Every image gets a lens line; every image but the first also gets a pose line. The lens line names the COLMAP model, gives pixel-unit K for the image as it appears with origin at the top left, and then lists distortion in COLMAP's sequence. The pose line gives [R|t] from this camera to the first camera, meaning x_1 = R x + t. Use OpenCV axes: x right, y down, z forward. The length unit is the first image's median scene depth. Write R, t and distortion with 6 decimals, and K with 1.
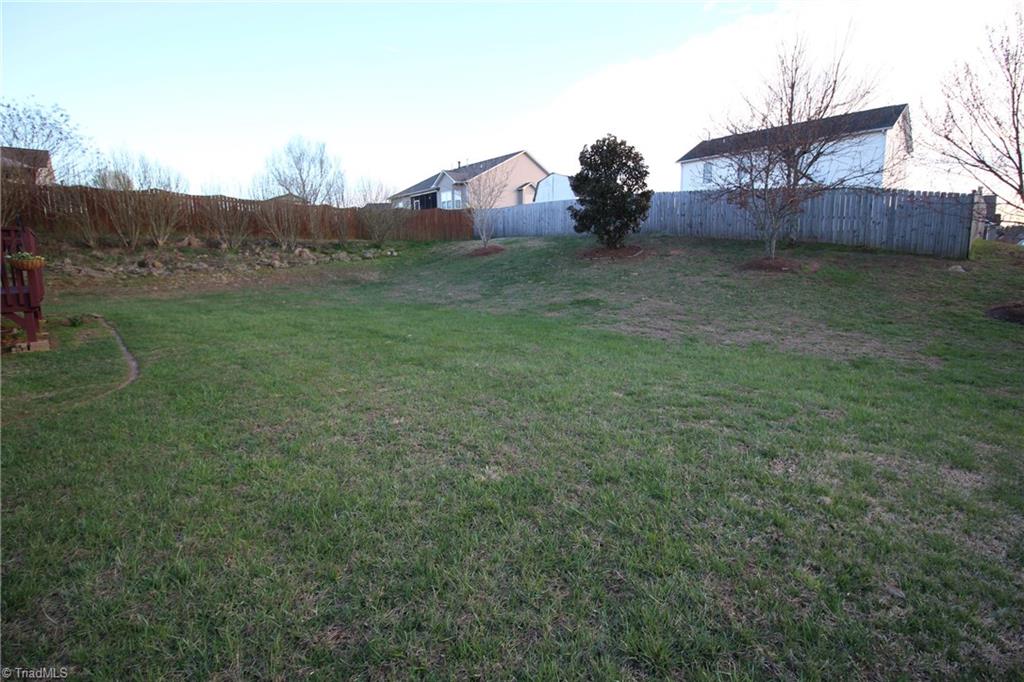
lens RADIAL K [[466.7, 0, 512.0], [0, 466.7, 341.0], [0, 0, 1]] dist [-0.023077, -0.000620]
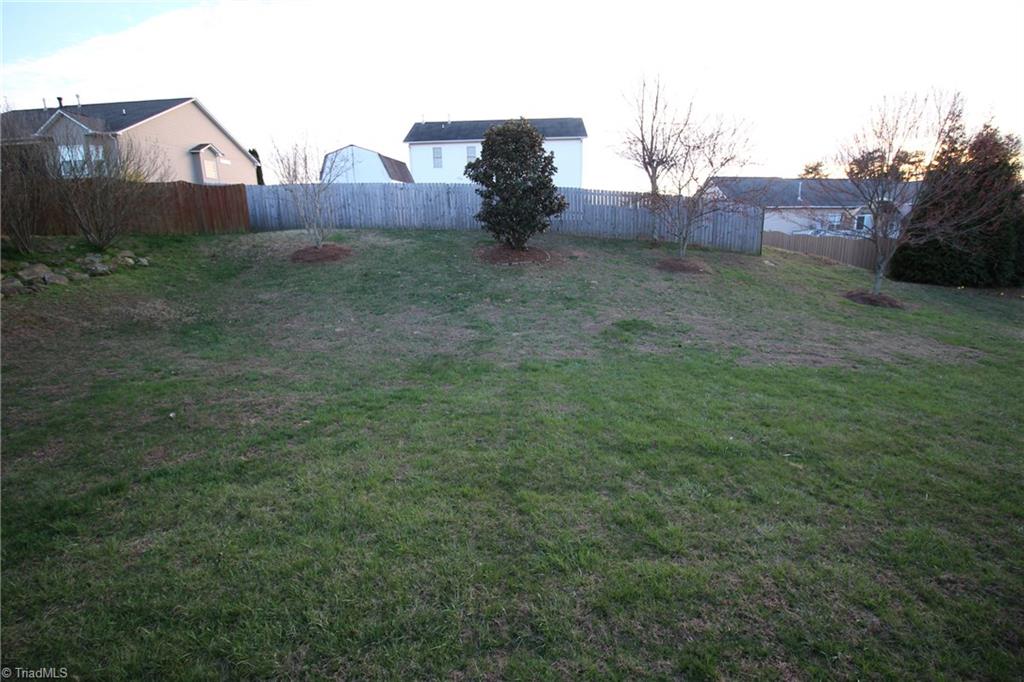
lens RADIAL K [[466.7, 0, 512.0], [0, 466.7, 341.0], [0, 0, 1]] dist [-0.023077, -0.000620]
pose [[0.719523, -0.157937, 0.676271, -0.319819], [0.123743, 0.987370, 0.098934, -0.091691], [-0.683355, 0.012499, 0.729980, 0.291254]]
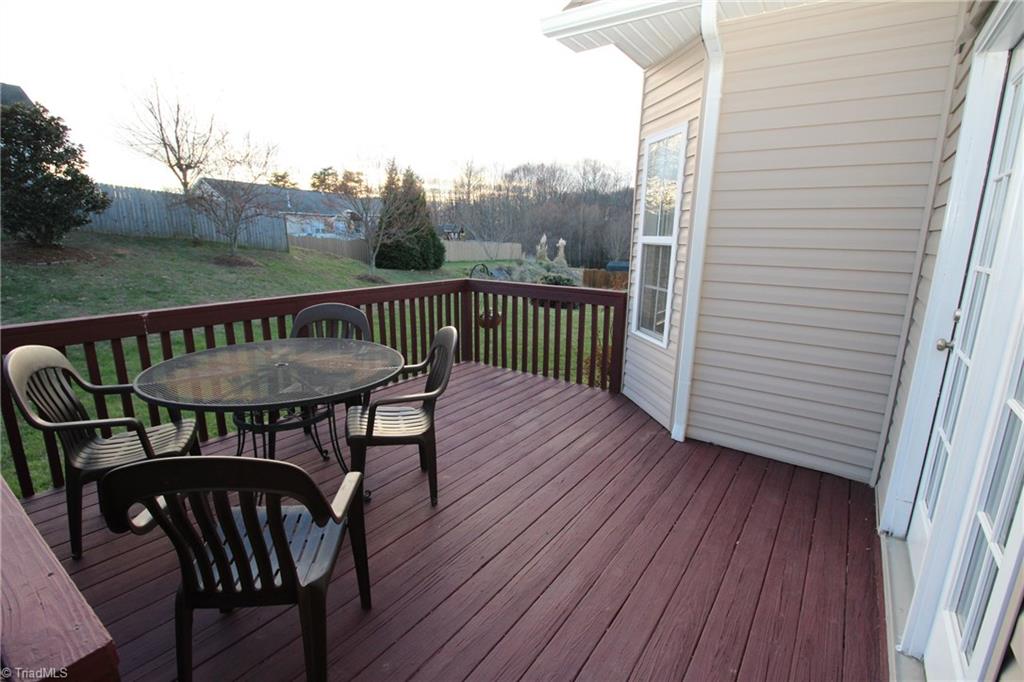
lens RADIAL K [[466.7, 0, 512.0], [0, 466.7, 341.0], [0, 0, 1]] dist [-0.023077, -0.000620]
pose [[-0.208618, -0.209742, 0.955242, -0.542910], [0.147368, 0.958839, 0.242716, -0.093718], [-0.966831, 0.191407, -0.169121, 0.324131]]
